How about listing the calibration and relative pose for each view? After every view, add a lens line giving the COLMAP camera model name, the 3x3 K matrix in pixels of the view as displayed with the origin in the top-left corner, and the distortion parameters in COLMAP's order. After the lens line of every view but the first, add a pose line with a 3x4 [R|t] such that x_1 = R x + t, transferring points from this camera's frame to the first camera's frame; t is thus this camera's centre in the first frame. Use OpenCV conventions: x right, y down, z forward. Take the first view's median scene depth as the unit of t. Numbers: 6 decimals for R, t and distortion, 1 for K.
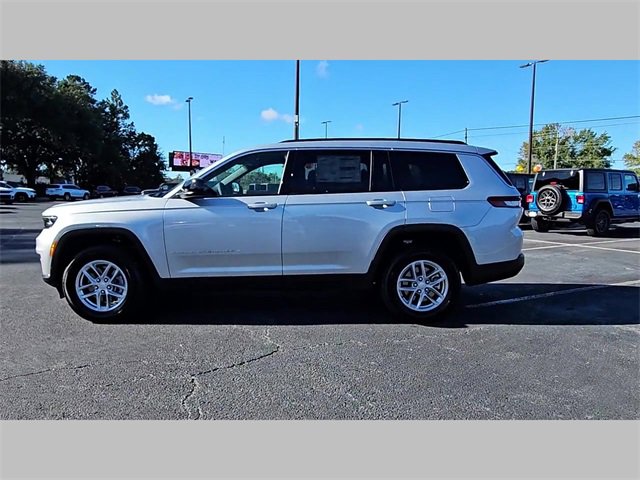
lens RADIAL K [[432.6, 0, 310.7], [0, 432.6, 251.5], [0, 0, 1]] dist [0.007620, 0.000212]
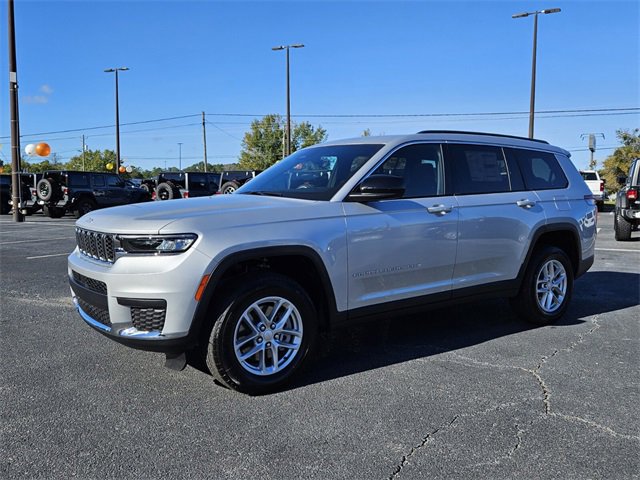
lens RADIAL K [[550.1, 0, 327.0], [0, 550.1, 251.3], [0, 0, 1]] dist [0.084245, -0.062571]
pose [[0.810626, -0.066545, 0.581771, -0.888765], [0.081194, 0.996698, 0.000872, -0.042212], [-0.579908, 0.046529, 0.813352, 0.258633]]
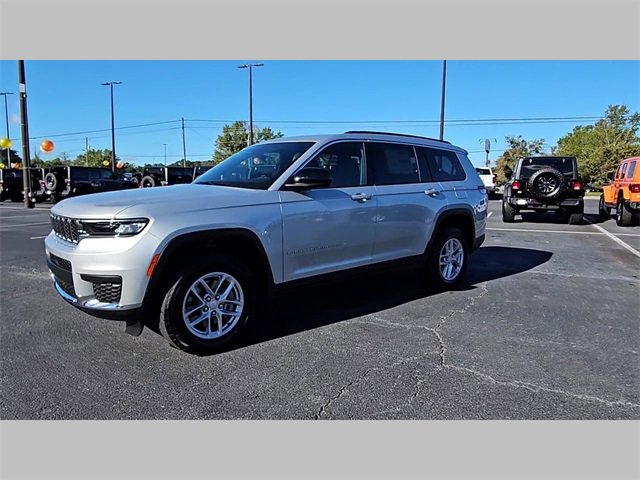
lens RADIAL K [[432.6, 0, 310.5], [0, 432.6, 253.0], [0, 0, 1]] dist [0.007620, 0.000212]
pose [[0.776313, -0.103382, 0.621812, -0.818370], [0.086396, 0.994600, 0.057499, -0.043311], [-0.624399, 0.009085, 0.781053, 0.286029]]
